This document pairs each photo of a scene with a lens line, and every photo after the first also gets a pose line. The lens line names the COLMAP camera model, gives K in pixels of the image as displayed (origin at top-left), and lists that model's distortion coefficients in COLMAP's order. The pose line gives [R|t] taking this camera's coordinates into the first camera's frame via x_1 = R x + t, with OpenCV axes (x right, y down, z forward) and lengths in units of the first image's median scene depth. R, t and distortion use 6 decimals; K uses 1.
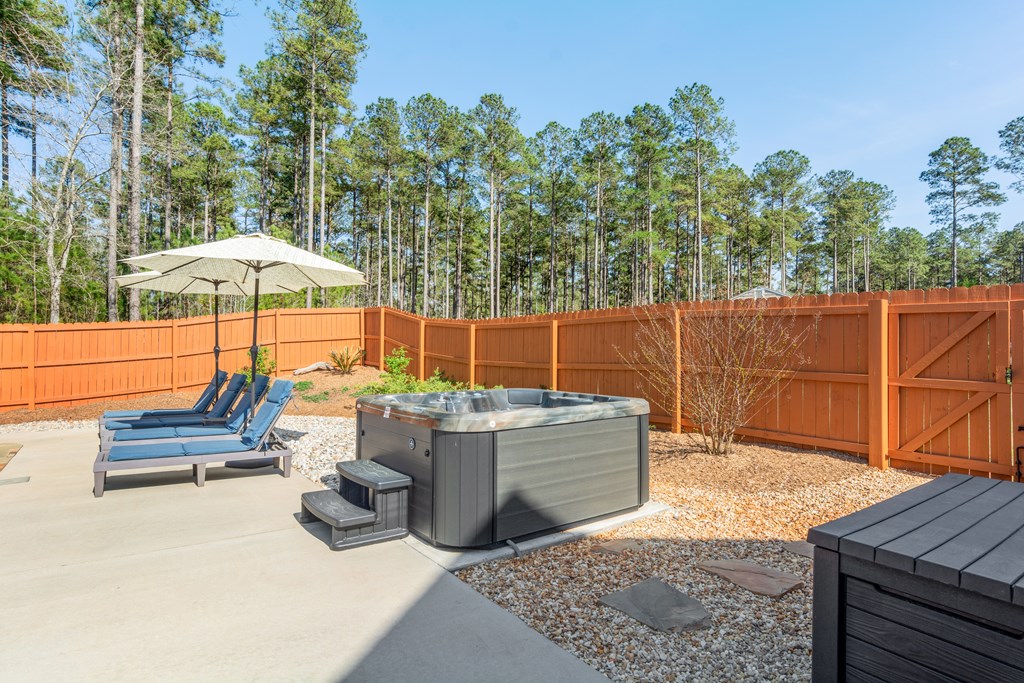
lens RADIAL K [[559.0, 0, 498.7], [0, 559.0, 341.7], [0, 0, 1]] dist [-0.016233, 0.000353]
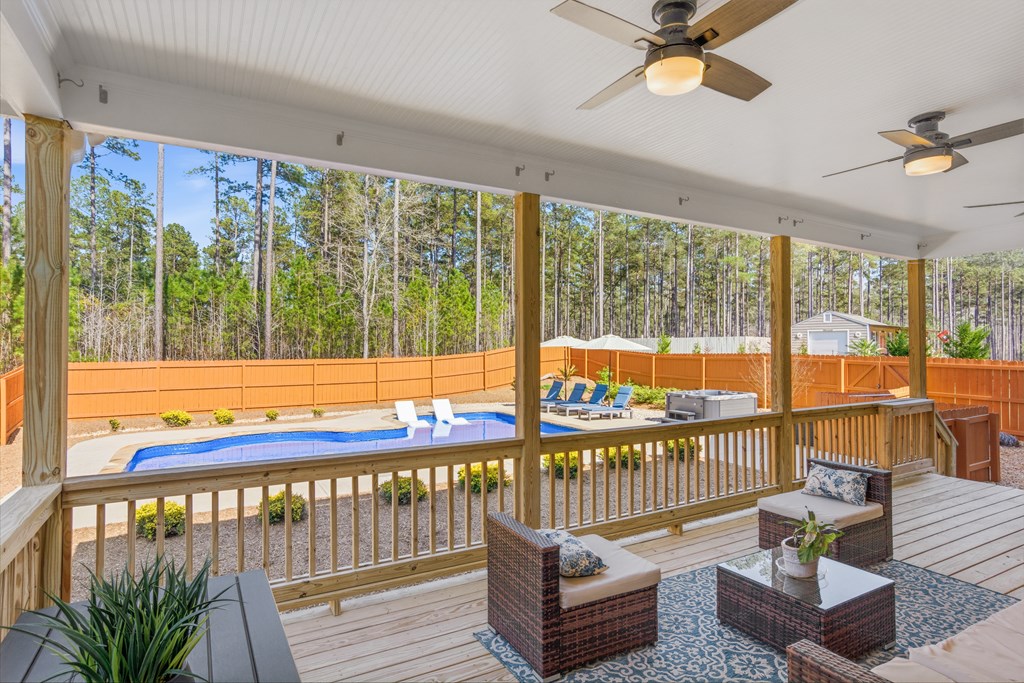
lens RADIAL K [[559.0, 0, 498.7], [0, 559.0, 341.7], [0, 0, 1]] dist [-0.016233, 0.000353]
pose [[0.991428, -0.005307, -0.130548, -0.421613], [0.005272, 0.999986, -0.000614, -0.105764], [0.130549, -0.000079, 0.991442, -1.262244]]
